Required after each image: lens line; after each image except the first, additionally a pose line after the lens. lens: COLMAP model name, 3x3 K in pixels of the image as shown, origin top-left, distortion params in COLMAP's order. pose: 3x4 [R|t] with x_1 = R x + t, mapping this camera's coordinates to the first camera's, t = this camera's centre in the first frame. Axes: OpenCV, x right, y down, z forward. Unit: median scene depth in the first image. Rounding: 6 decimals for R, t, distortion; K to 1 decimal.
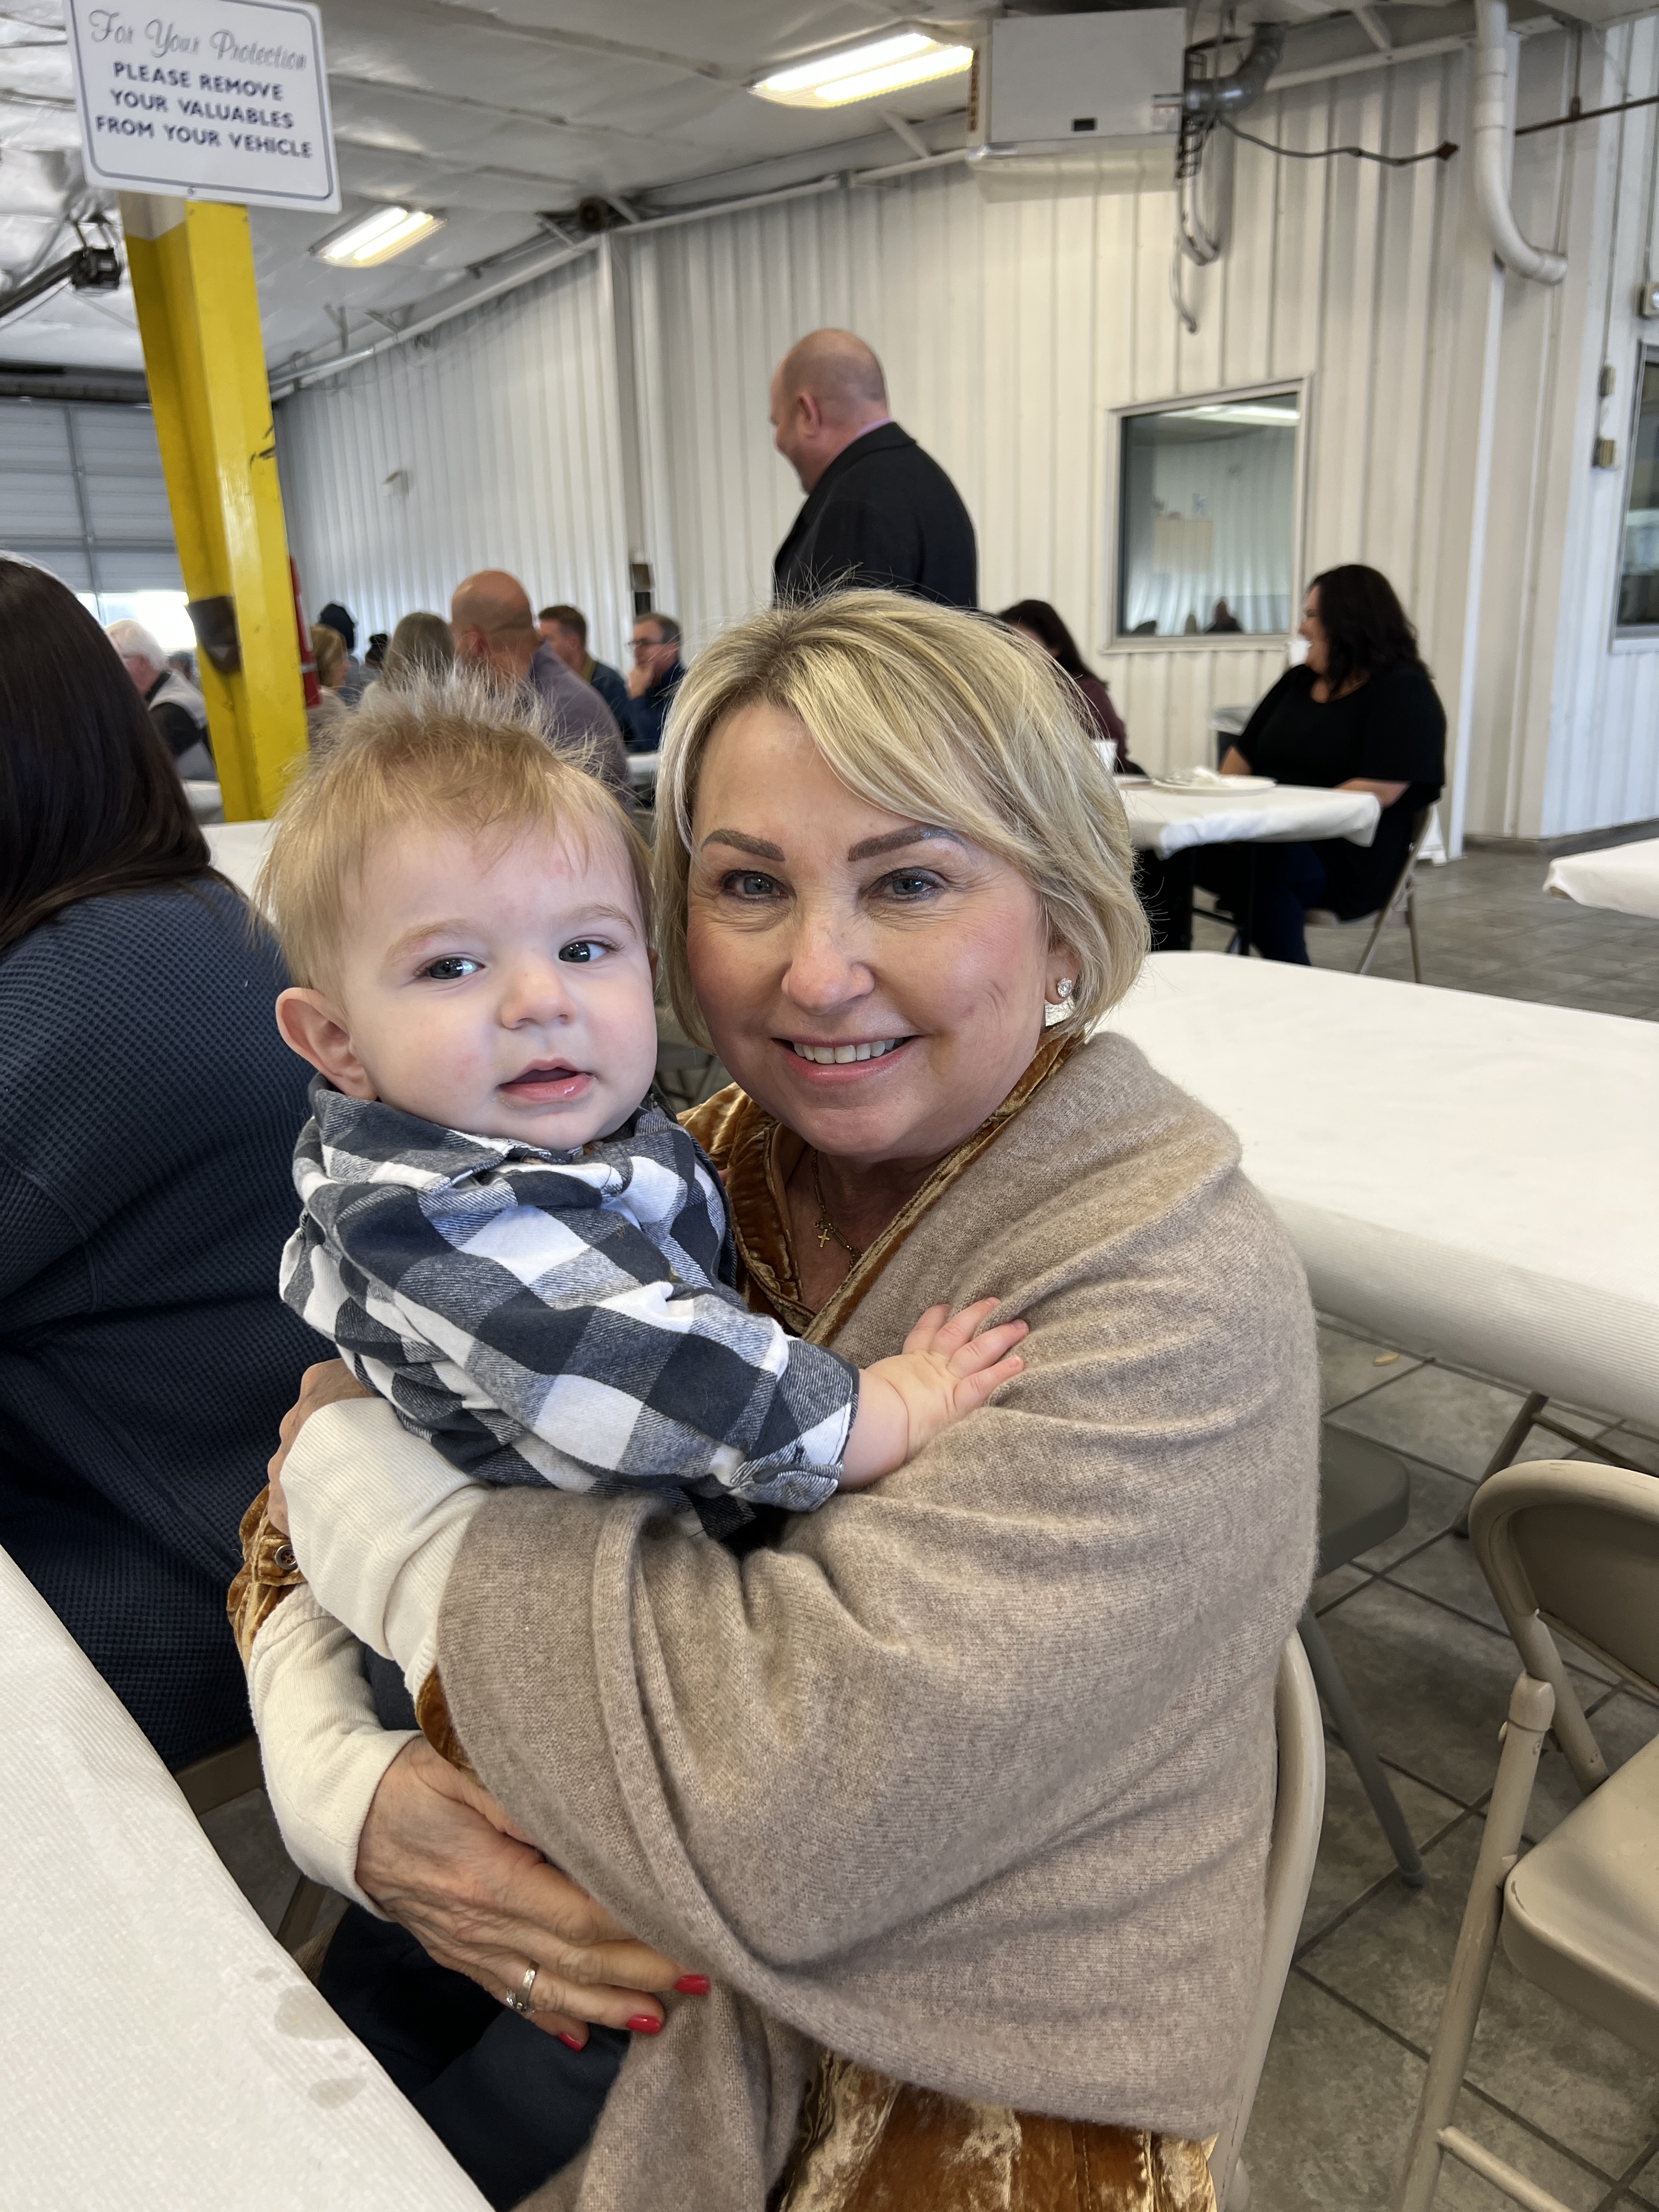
lens RADIAL K [[1670.5, 0, 840.6], [0, 1670.5, 1107.2], [0, 0, 1]] dist [0.051902, -0.051122]
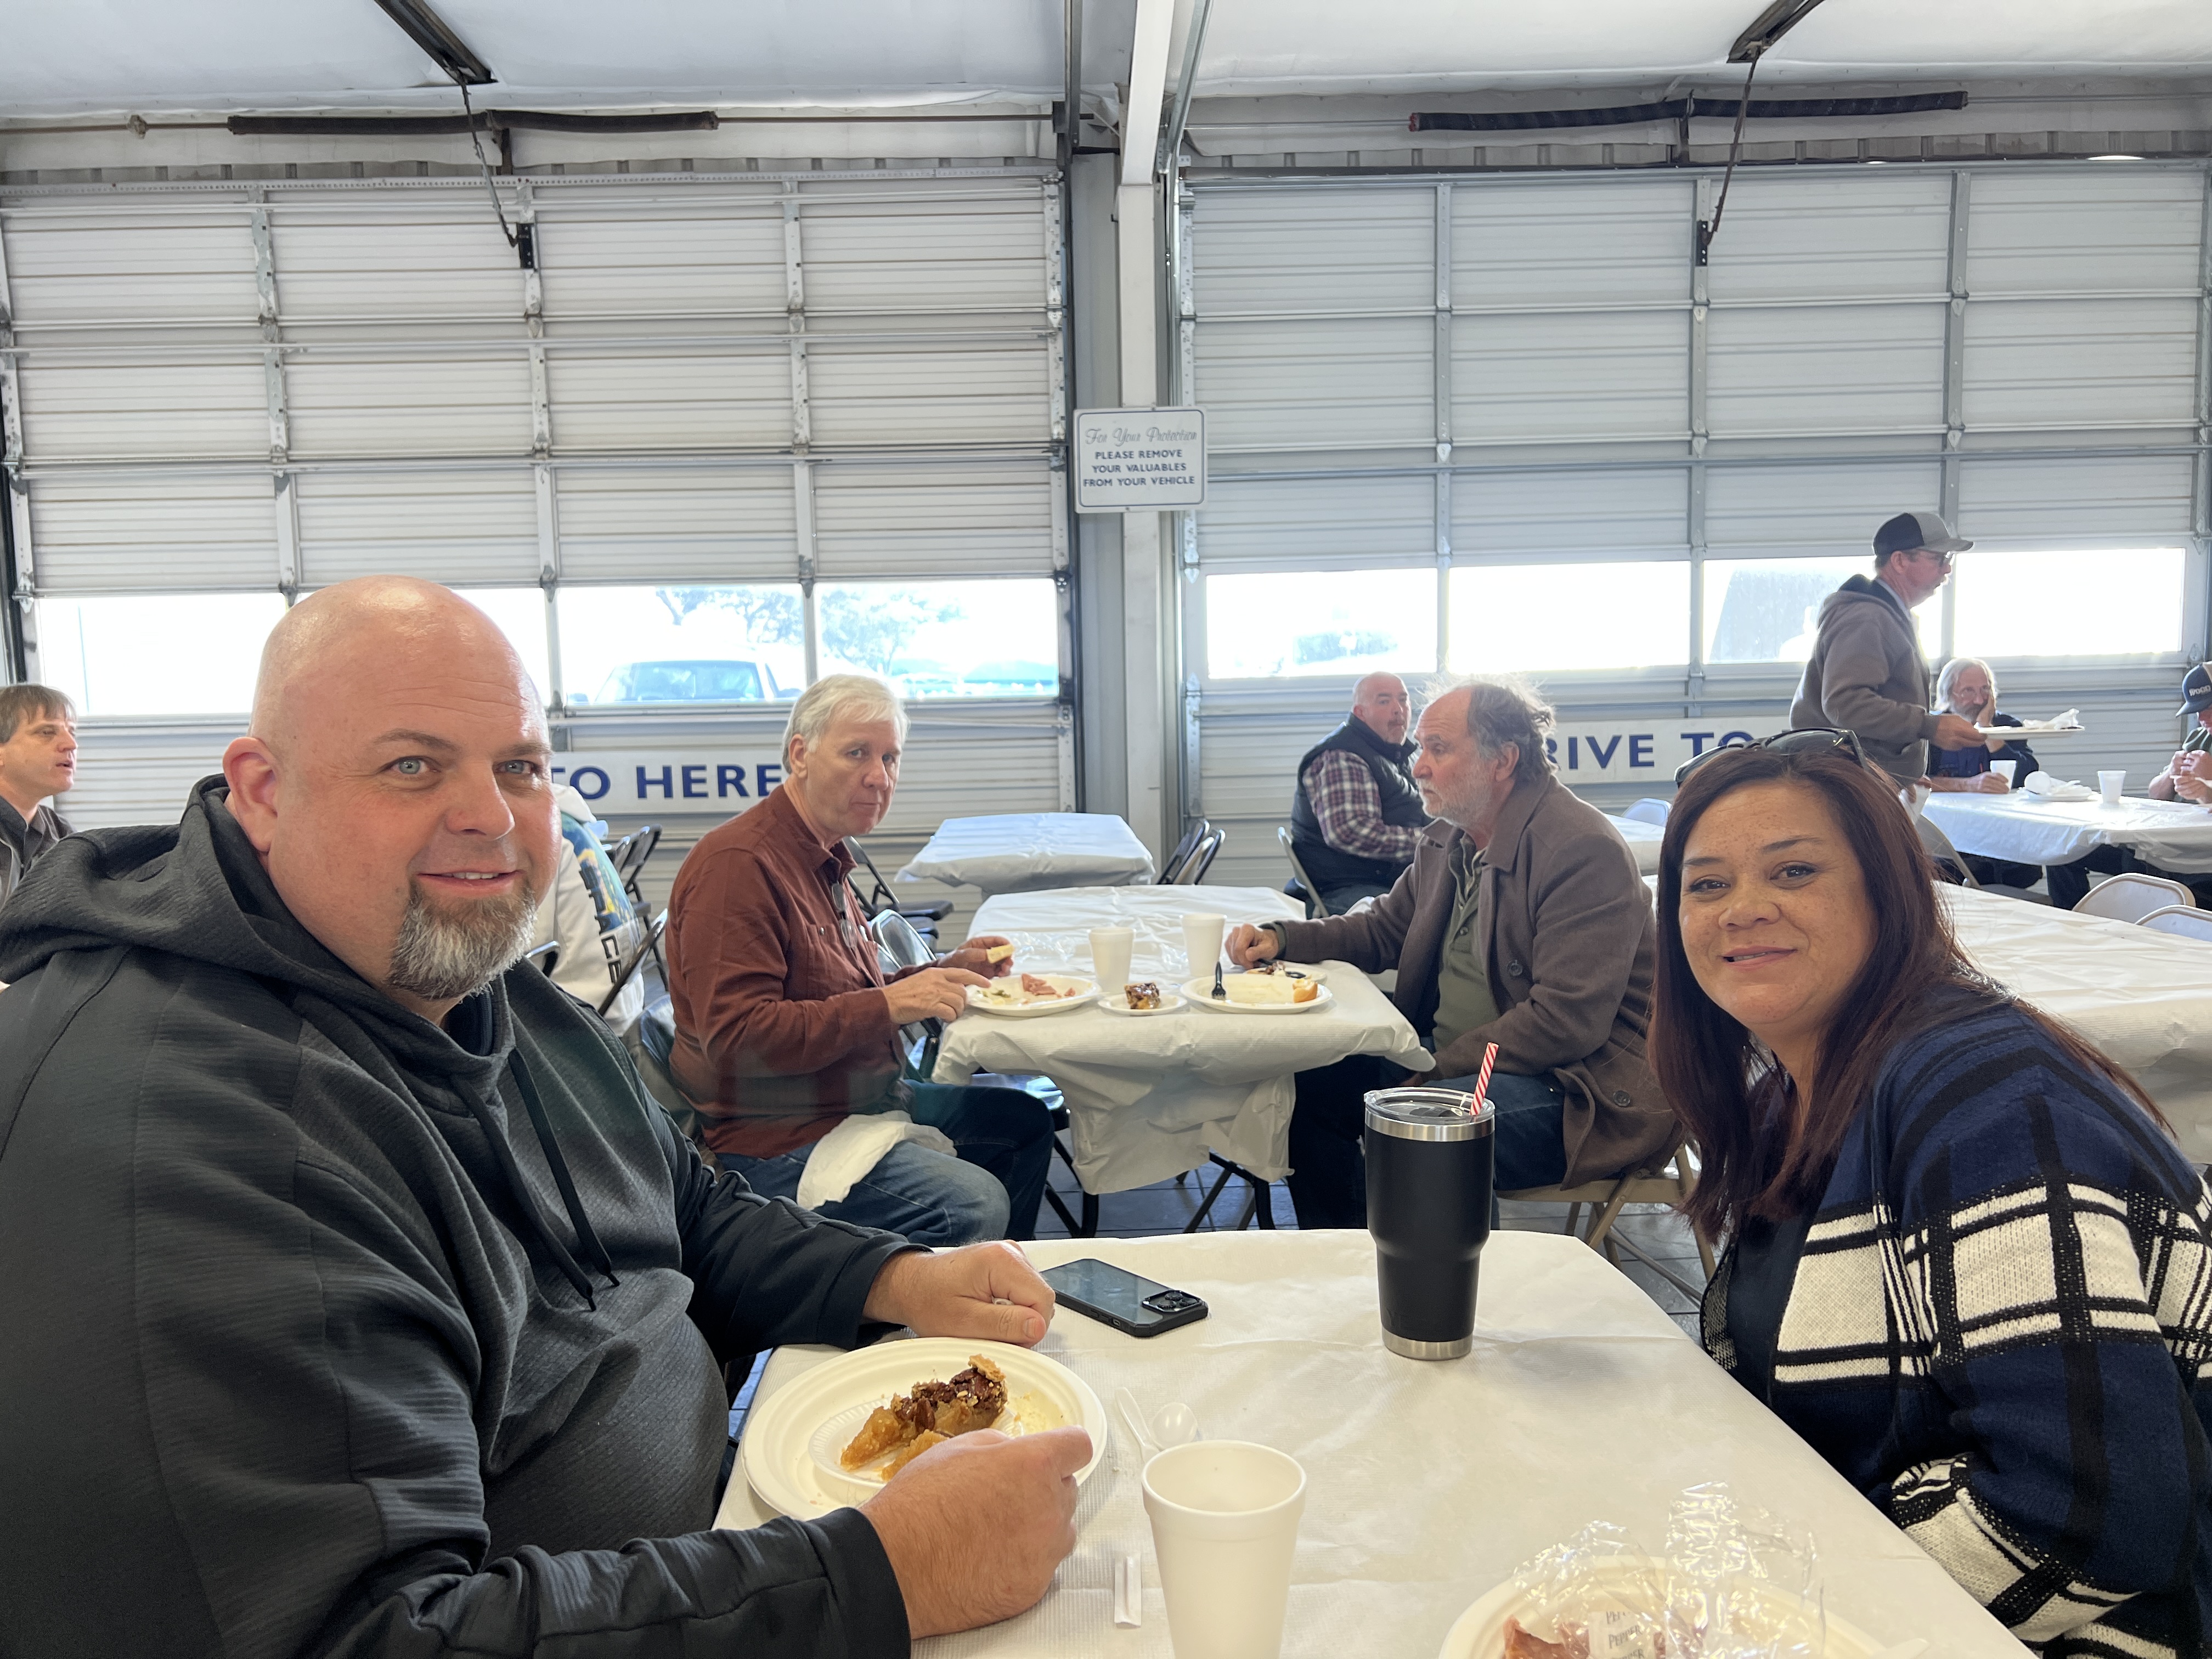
lens RADIAL K [[1670.5, 0, 1094.5], [0, 1670.5, 838.3], [0, 0, 1]] dist [0.051902, -0.051122]
pose [[0.779942, 0.072503, -0.621638, -0.528444], [-0.167440, 0.981233, -0.095636, -0.224555], [0.603038, 0.178678, 0.777444, 0.809489]]
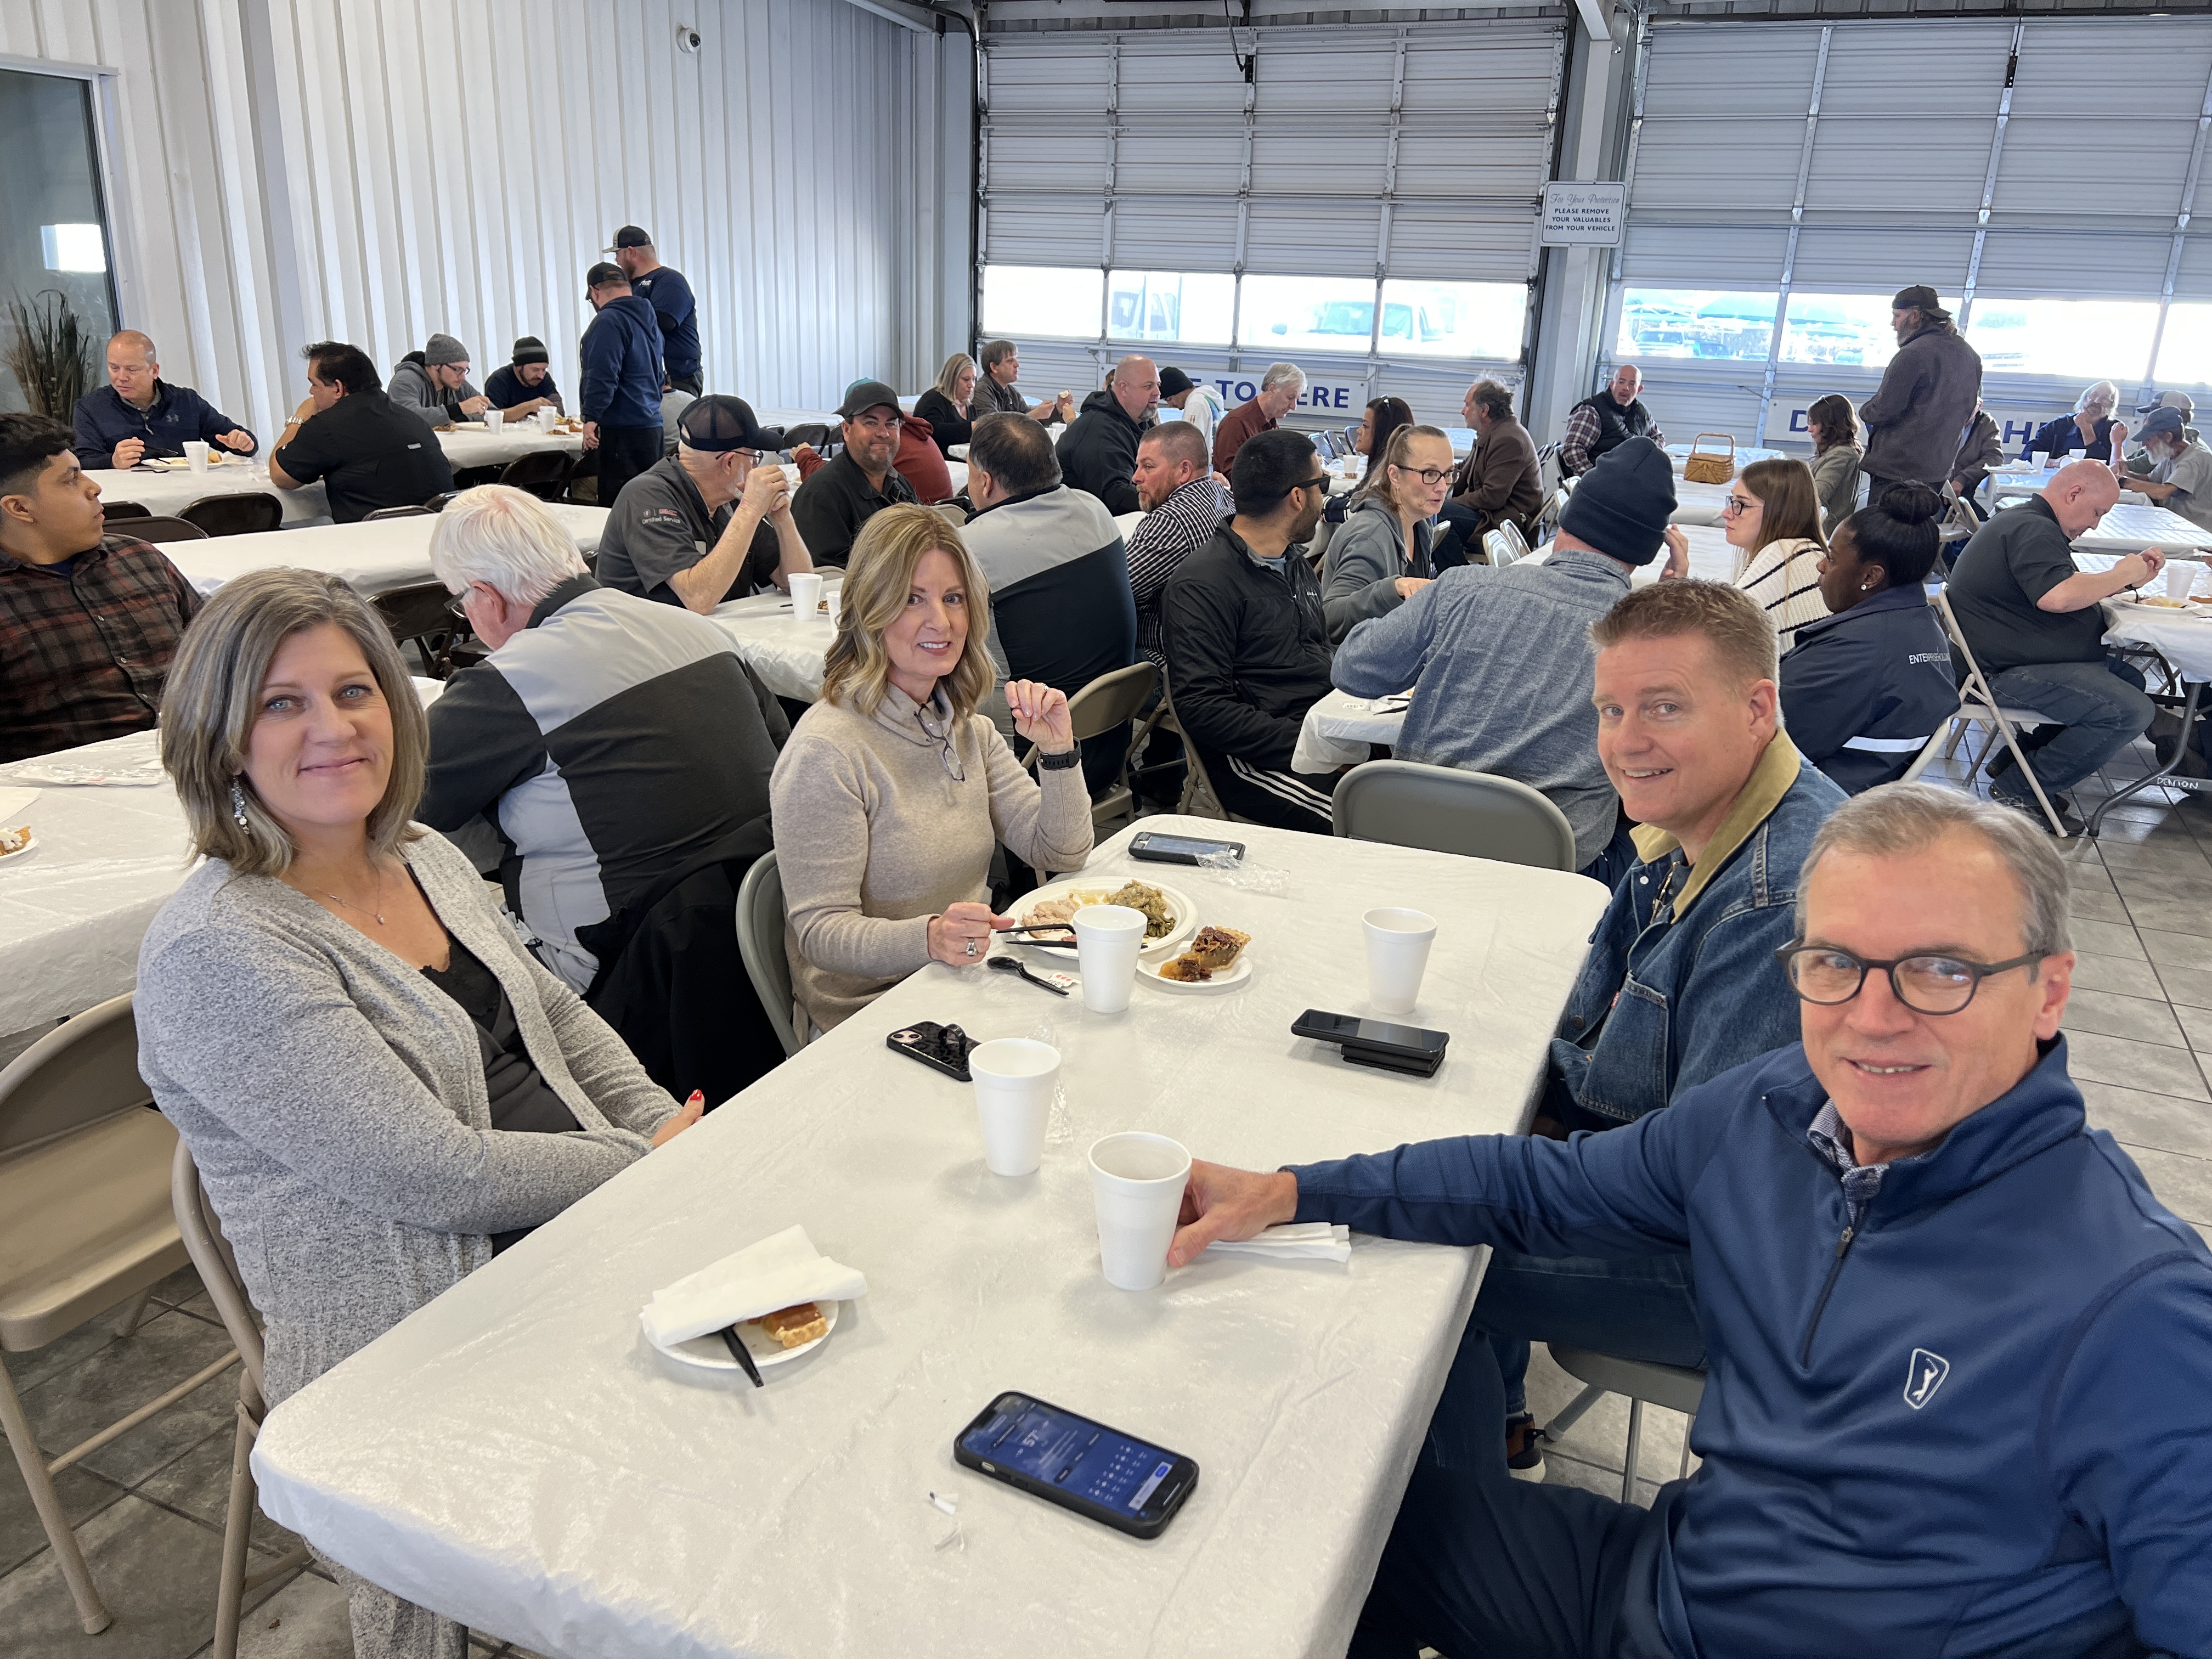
lens RADIAL K [[1670.5, 0, 1109.0], [0, 1670.5, 827.9], [0, 0, 1]] dist [0.051902, -0.051122]
pose [[0.448665, 0.311749, -0.837563, 0.007470], [-0.294281, 0.936456, 0.190918, -0.179645], [0.843859, 0.160821, 0.511897, 0.532067]]
